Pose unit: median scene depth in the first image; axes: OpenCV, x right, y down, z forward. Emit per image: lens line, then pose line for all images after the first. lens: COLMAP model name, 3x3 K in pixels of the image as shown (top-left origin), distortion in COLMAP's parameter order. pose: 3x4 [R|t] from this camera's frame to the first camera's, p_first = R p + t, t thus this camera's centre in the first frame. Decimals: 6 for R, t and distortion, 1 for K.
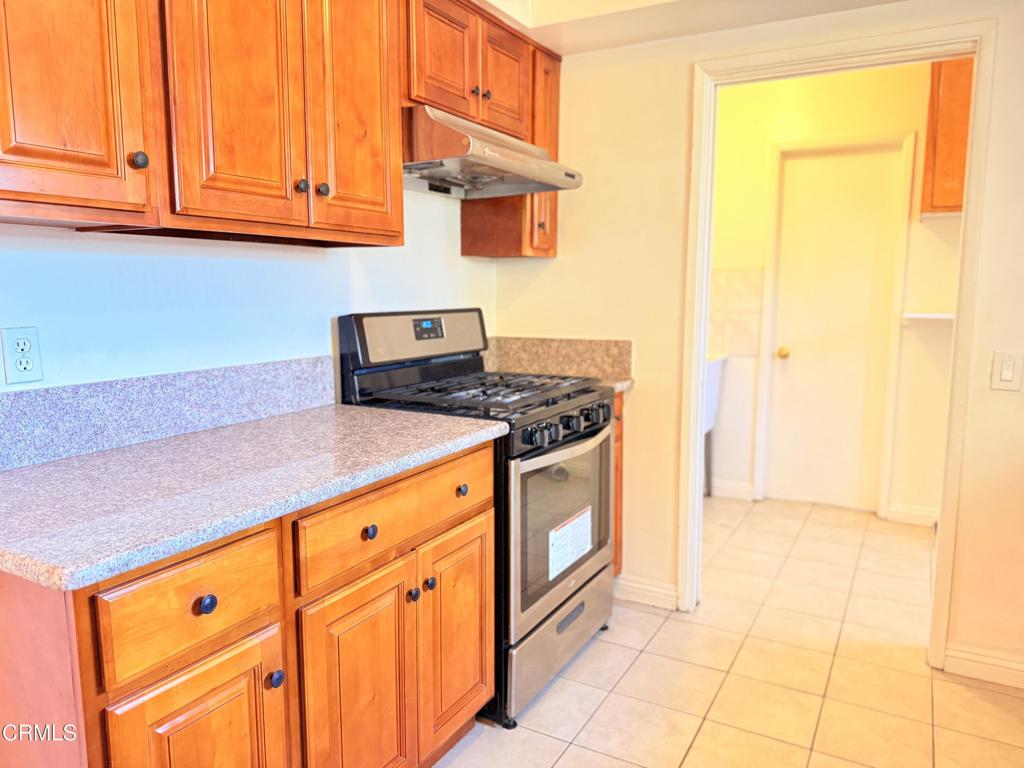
lens RADIAL K [[712.8, 0, 512.0], [0, 712.8, 384.0], [0, 0, 1]] dist [0.085914, -0.125335]
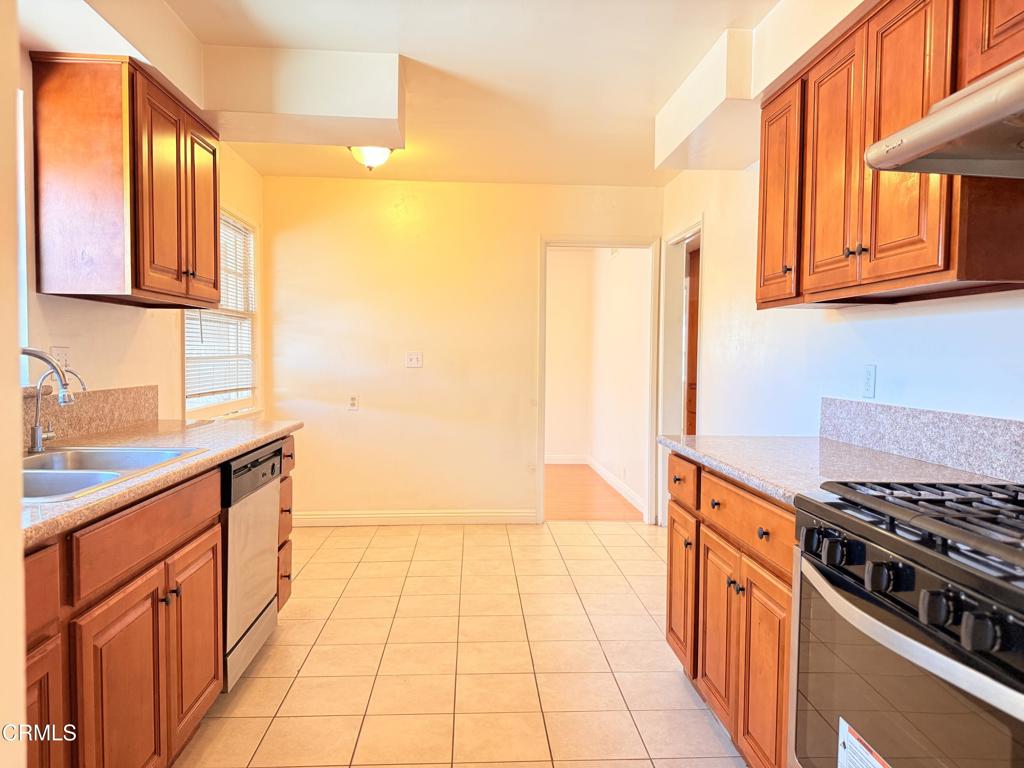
lens RADIAL K [[712.8, 0, 512.0], [0, 712.8, 384.0], [0, 0, 1]] dist [0.085914, -0.125335]
pose [[-0.839886, 0.011483, -0.542642, 0.596481], [-0.086870, 0.984044, 0.155278, -0.142300], [0.535766, 0.177555, -0.825487, 1.235485]]
